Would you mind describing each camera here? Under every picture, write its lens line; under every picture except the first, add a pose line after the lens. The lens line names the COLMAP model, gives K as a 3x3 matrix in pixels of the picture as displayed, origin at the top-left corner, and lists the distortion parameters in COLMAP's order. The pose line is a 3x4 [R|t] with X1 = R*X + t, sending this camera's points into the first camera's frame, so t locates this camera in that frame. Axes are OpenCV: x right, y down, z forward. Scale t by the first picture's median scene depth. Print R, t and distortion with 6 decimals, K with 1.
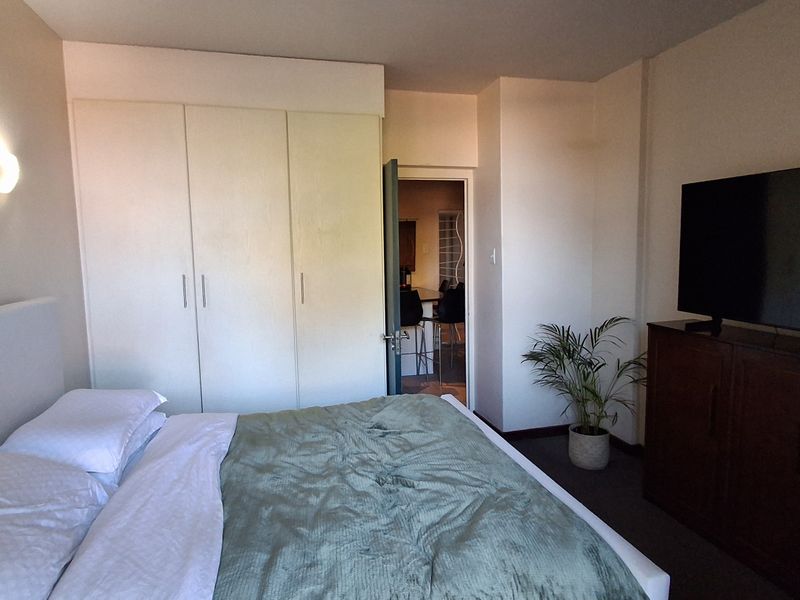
lens RADIAL K [[490.7, 0, 397.2], [0, 490.7, 291.8], [0, 0, 1]] dist [-0.006927, -0.000477]
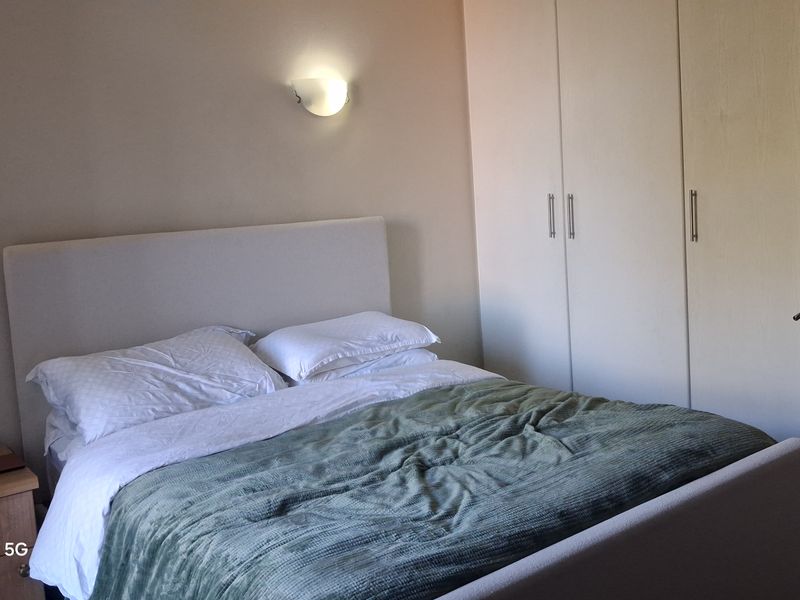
lens RADIAL K [[846.0, 0, 423.6], [0, 846.0, 301.9], [0, 0, 1]] dist [0.205142, -0.648112]
pose [[0.408072, 0.117498, -0.905357, 1.132717], [-0.036135, 0.992985, 0.112583, -0.019390], [0.912234, -0.013227, 0.409455, 0.473246]]
